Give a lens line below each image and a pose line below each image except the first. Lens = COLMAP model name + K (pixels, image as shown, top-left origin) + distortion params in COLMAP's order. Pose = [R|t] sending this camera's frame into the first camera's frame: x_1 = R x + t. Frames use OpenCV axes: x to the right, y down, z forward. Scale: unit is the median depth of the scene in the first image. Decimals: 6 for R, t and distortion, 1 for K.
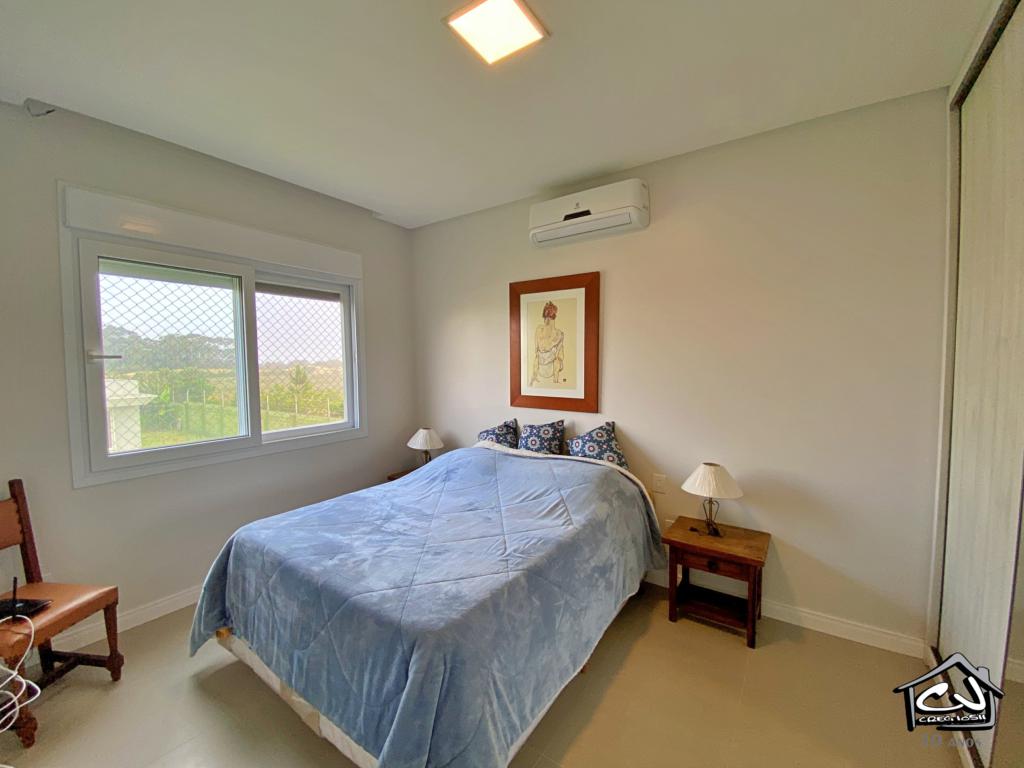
lens RADIAL K [[416.4, 0, 512.0], [0, 416.4, 384.0], [0, 0, 1]] dist [0.013627, -0.017300]
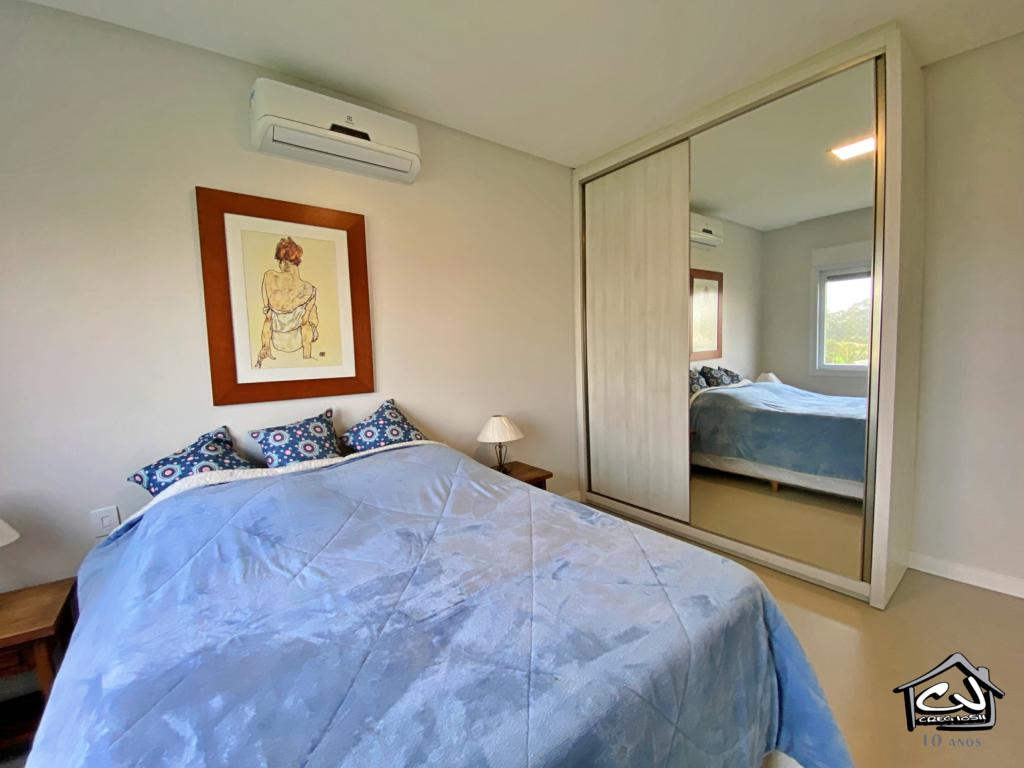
lens RADIAL K [[416.4, 0, 512.0], [0, 416.4, 384.0], [0, 0, 1]] dist [0.013627, -0.017300]
pose [[0.276522, -0.081877, 0.957513, -0.475109], [0.093185, 0.993953, 0.058082, 0.030863], [-0.956479, 0.073165, 0.282479, 0.487436]]
